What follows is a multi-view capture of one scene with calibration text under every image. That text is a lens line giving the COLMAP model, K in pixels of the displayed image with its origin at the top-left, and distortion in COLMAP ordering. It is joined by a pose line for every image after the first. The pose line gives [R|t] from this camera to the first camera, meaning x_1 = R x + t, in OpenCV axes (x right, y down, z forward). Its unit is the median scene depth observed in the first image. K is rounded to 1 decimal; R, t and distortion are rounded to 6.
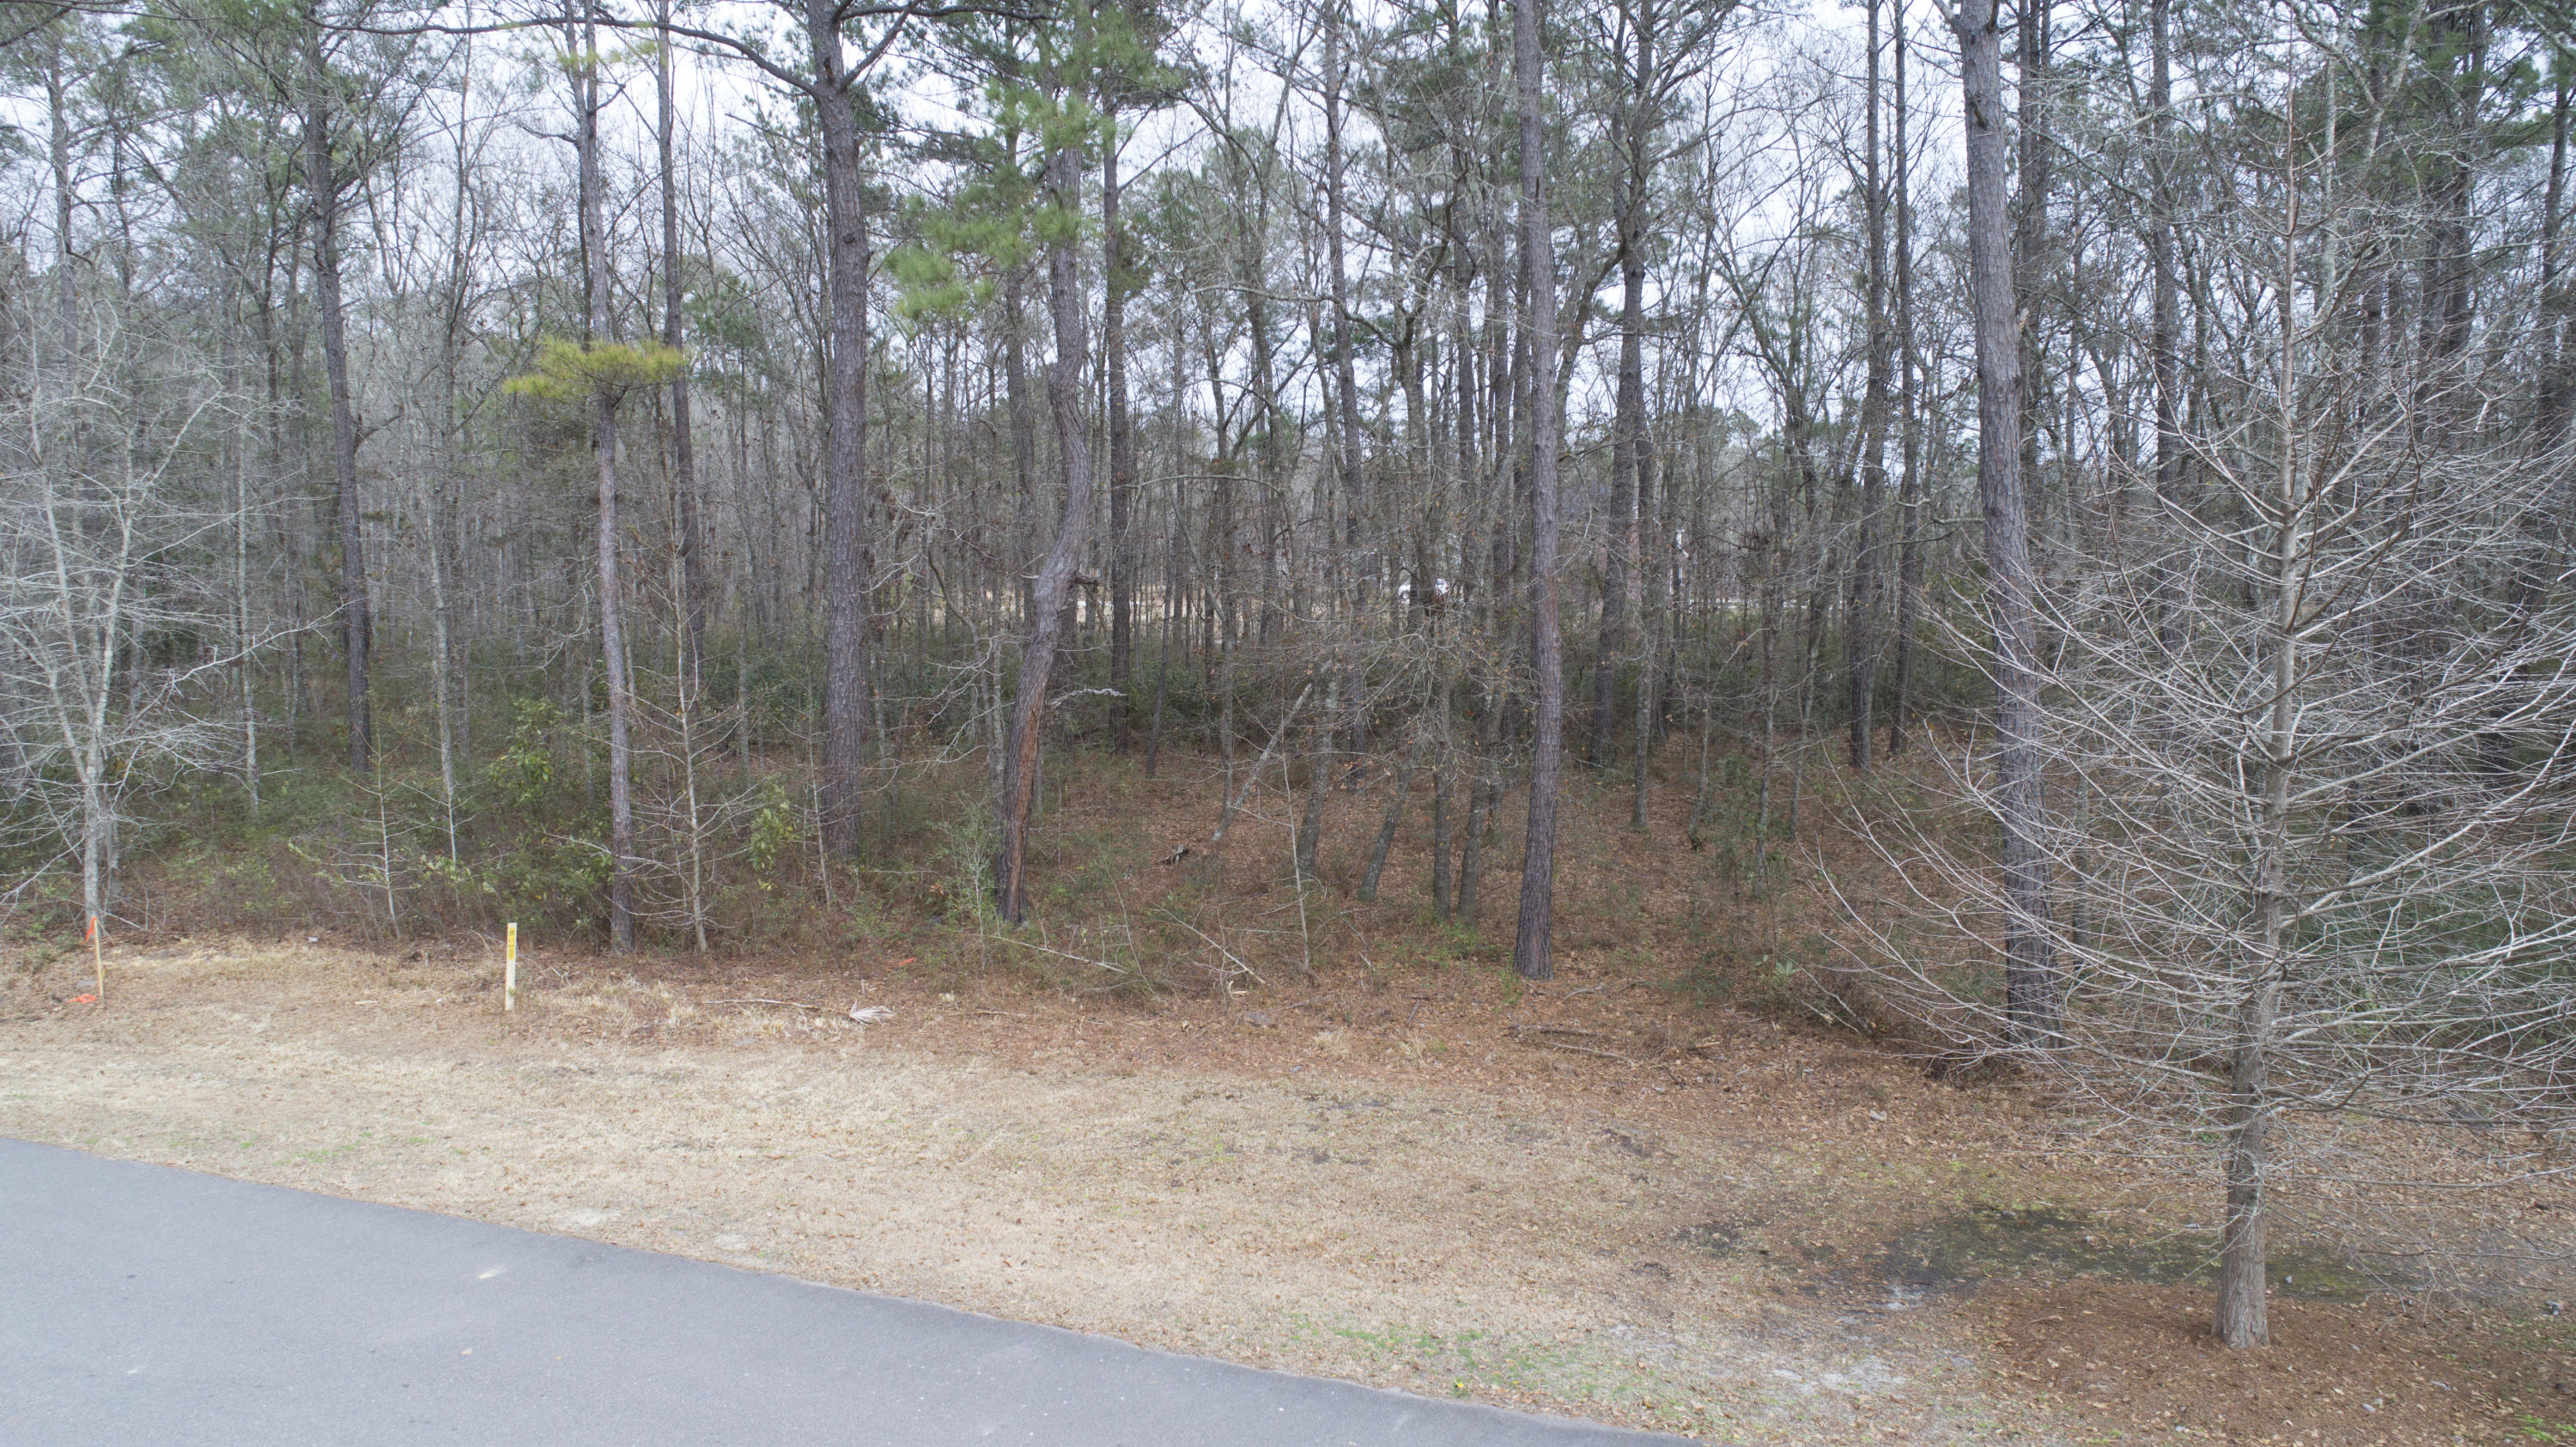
lens RADIAL K [[1733.2, 0, 1278.5], [0, 1733.2, 721.6], [0, 0, 1]] dist [-0.008767, 0.002385]
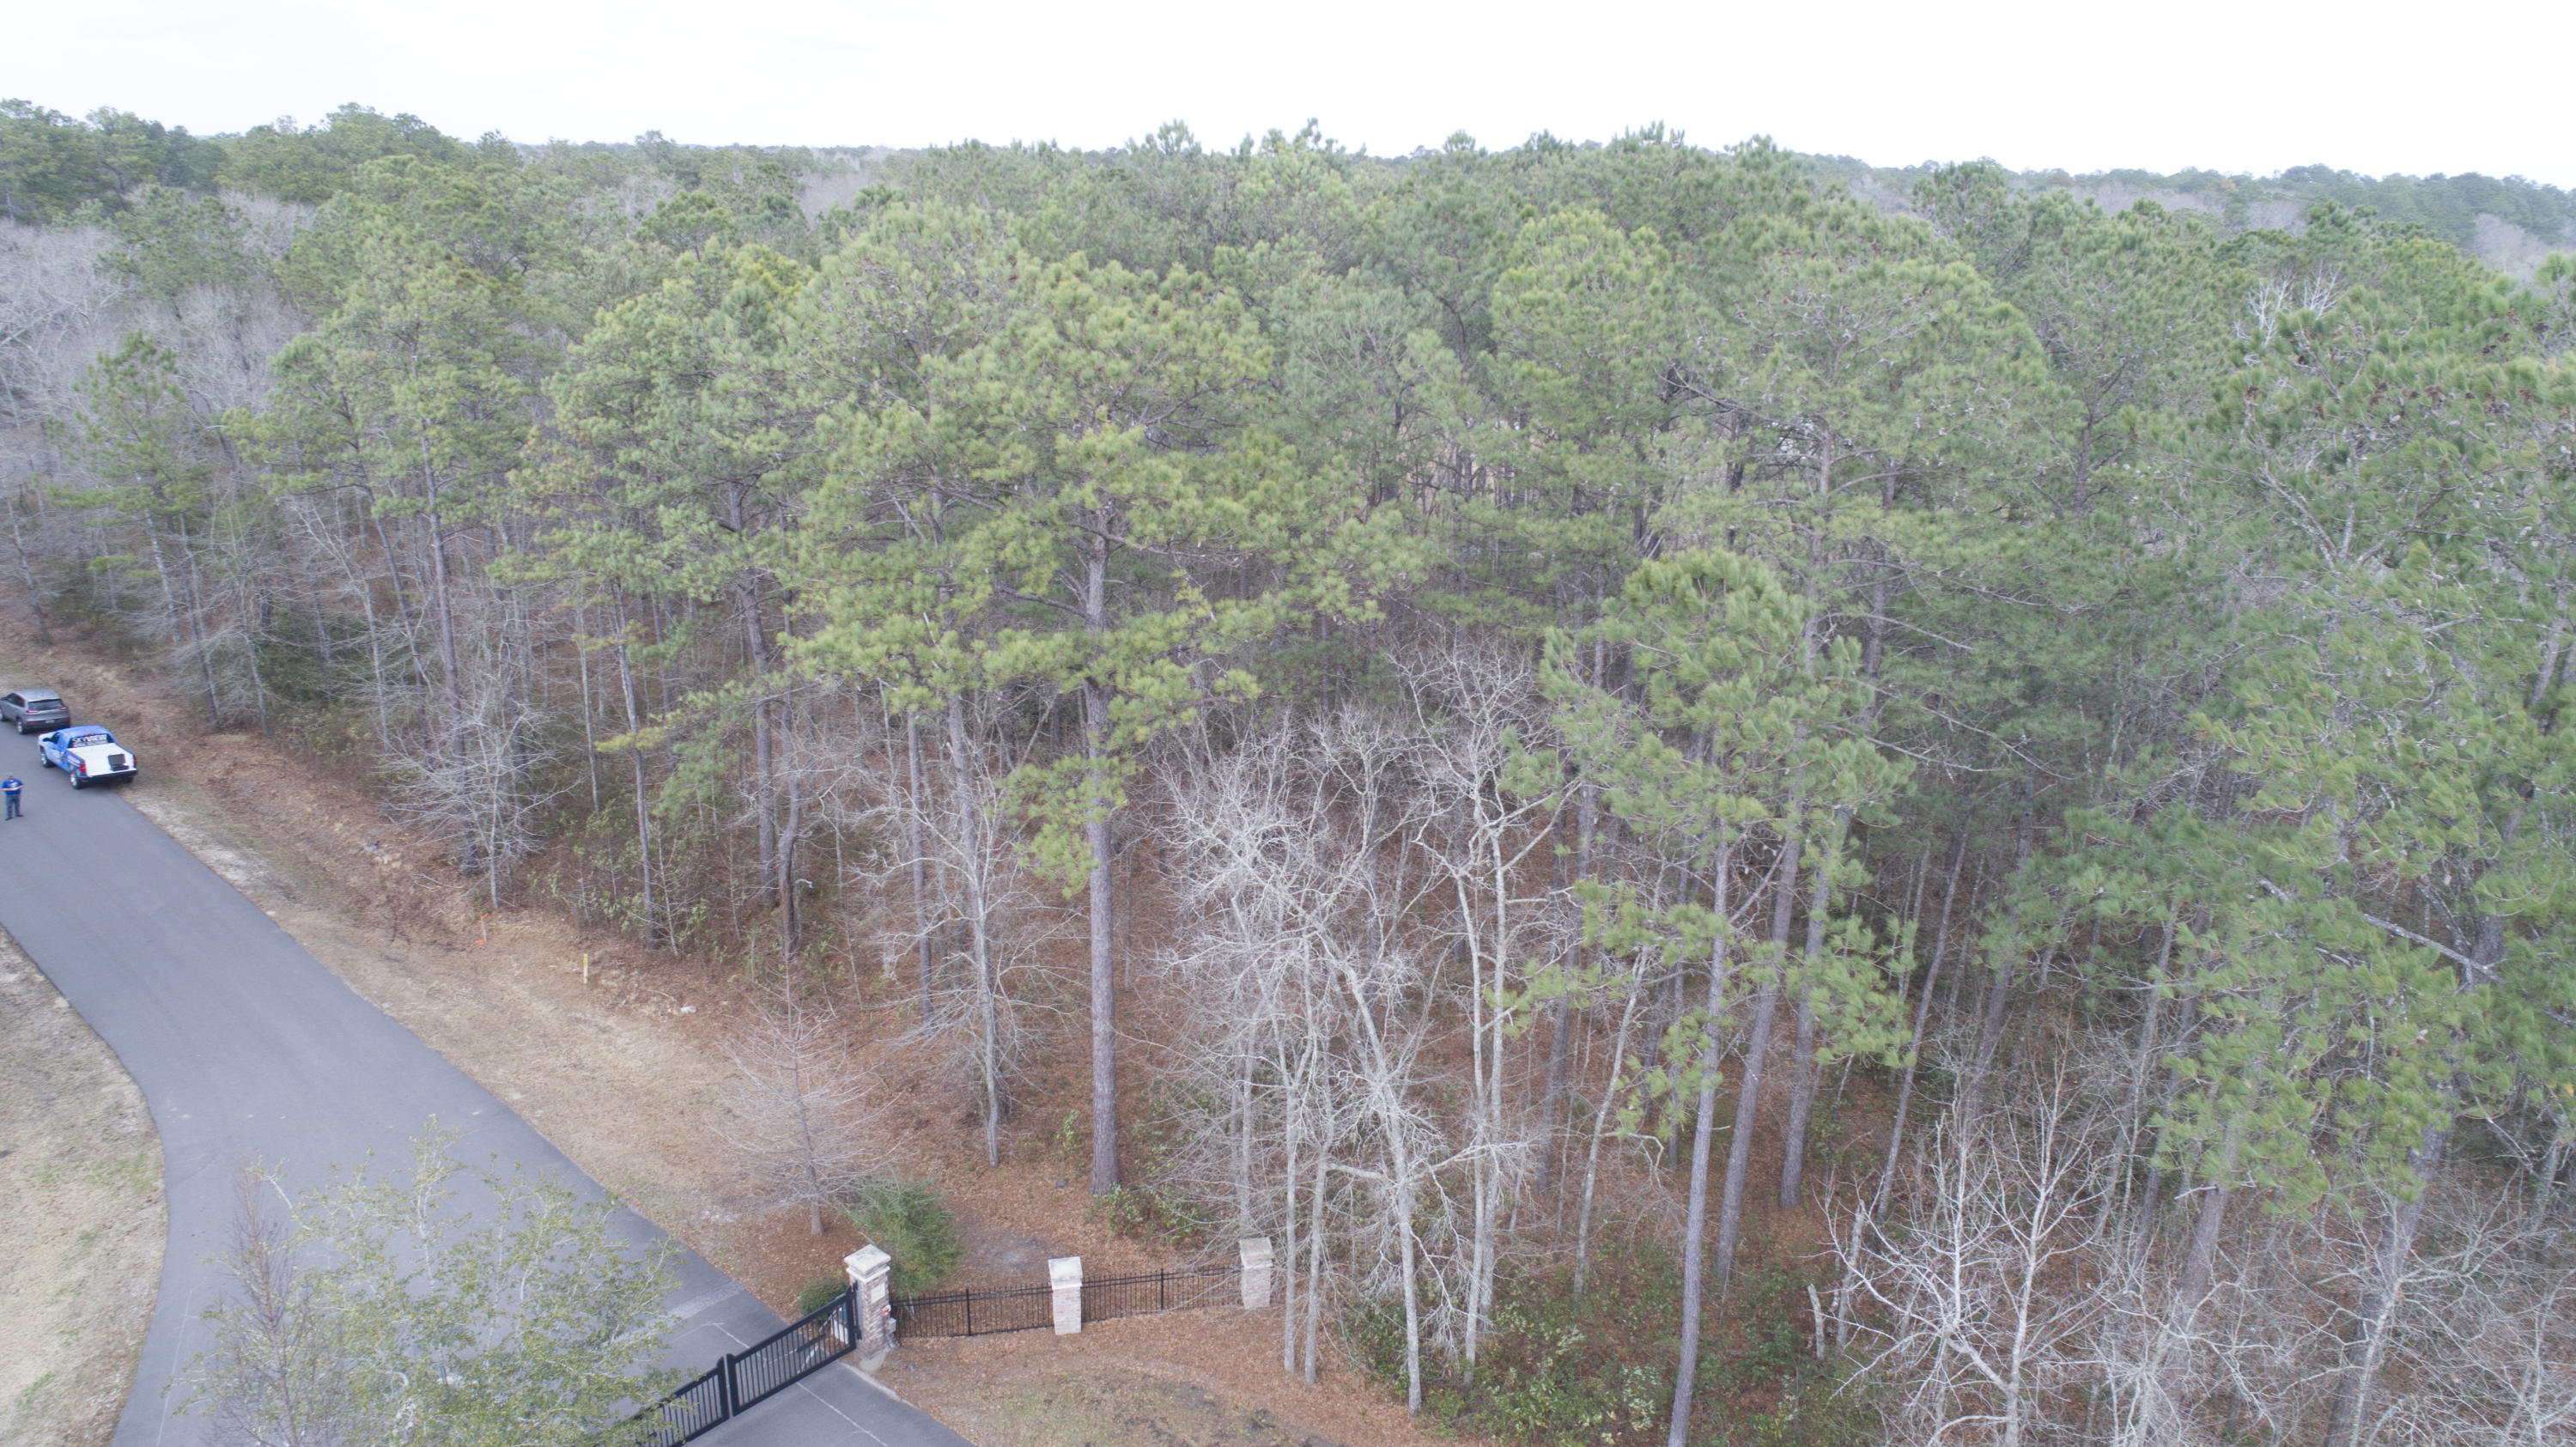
lens RADIAL K [[1733.2, 0, 1294.9], [0, 1733.2, 714.9], [0, 0, 1]] dist [-0.008767, 0.002385]
pose [[0.930537, 0.132735, -0.341296, 1.695627], [-0.059699, 0.974515, 0.216234, -1.035739], [0.361300, -0.180839, 0.914746, -1.204948]]
